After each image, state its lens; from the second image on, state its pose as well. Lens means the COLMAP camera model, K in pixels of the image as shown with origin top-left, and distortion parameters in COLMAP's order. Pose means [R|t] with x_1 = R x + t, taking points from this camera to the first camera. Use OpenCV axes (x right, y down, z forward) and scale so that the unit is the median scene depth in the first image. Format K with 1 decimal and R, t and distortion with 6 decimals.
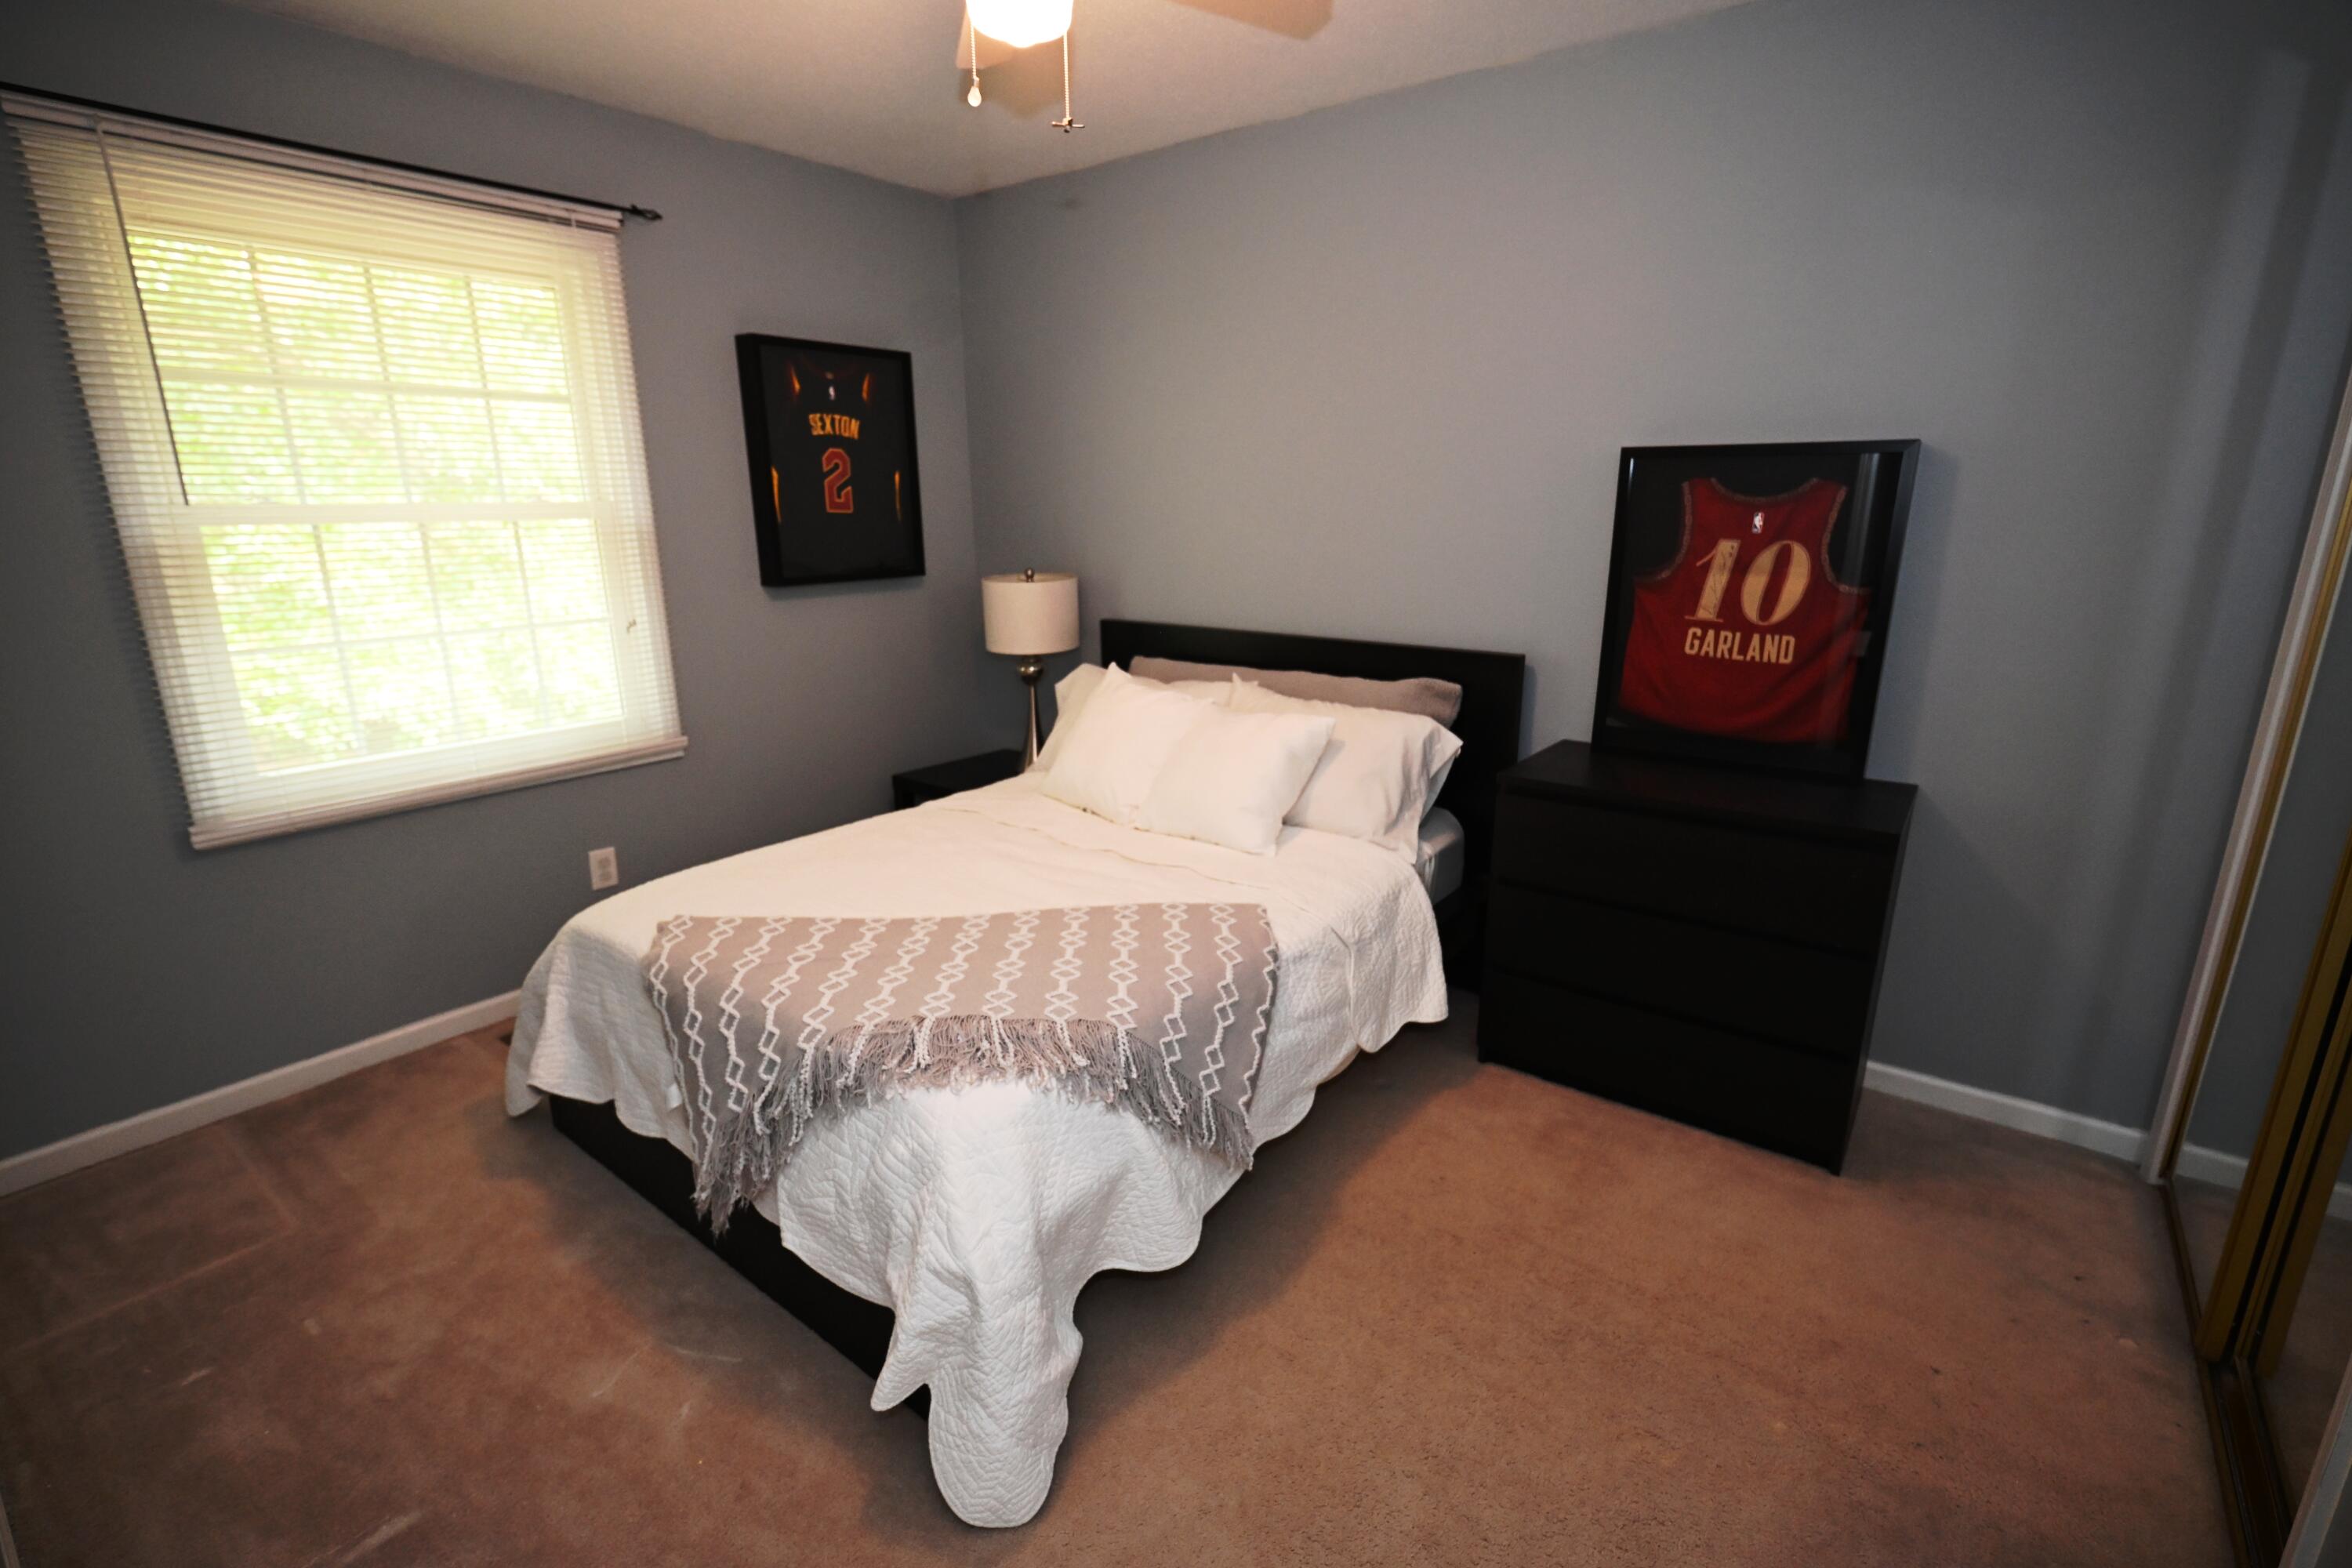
lens RADIAL K [[1060.9, 0, 1176.0], [0, 1060.9, 784.0], [0, 0, 1]] dist [-0.002162, -0.000162]
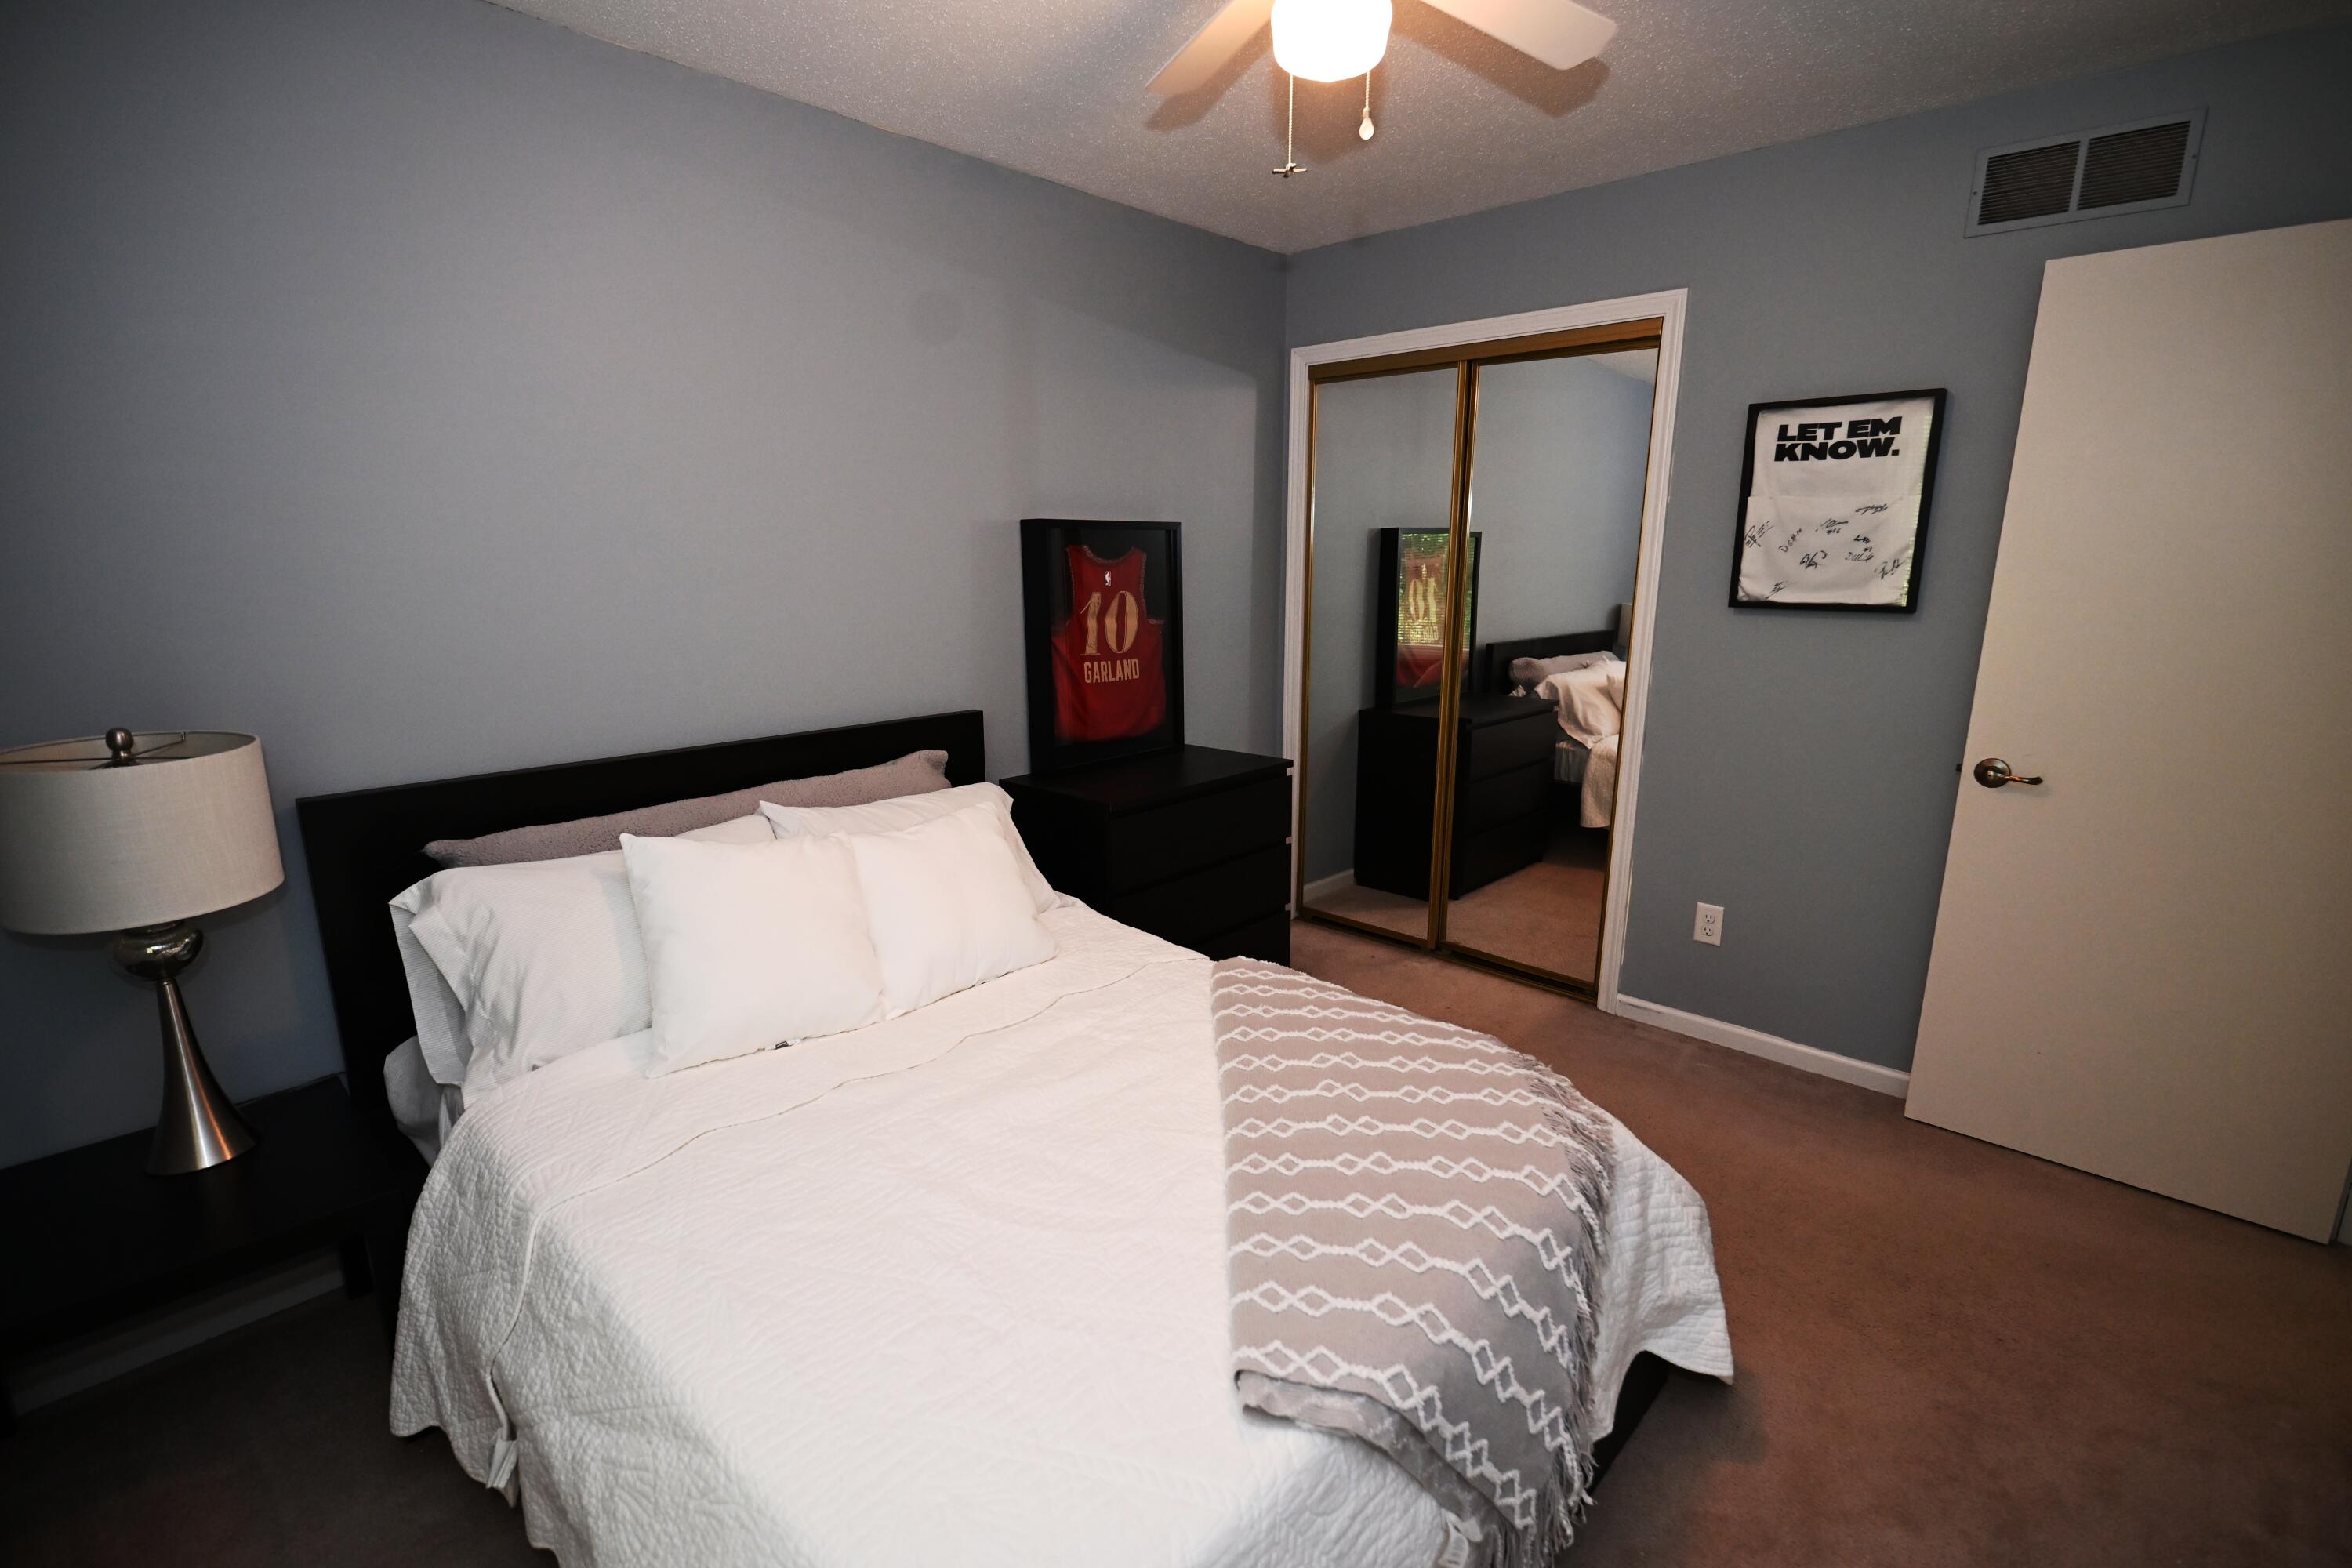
lens RADIAL K [[1060.9, 0, 1176.0], [0, 1060.9, 784.0], [0, 0, 1]] dist [-0.002162, -0.000162]
pose [[0.110783, -0.216914, 0.969884, -0.783027], [0.260384, 0.948137, 0.182308, -0.218346], [-0.959129, 0.232345, 0.161518, 0.745350]]
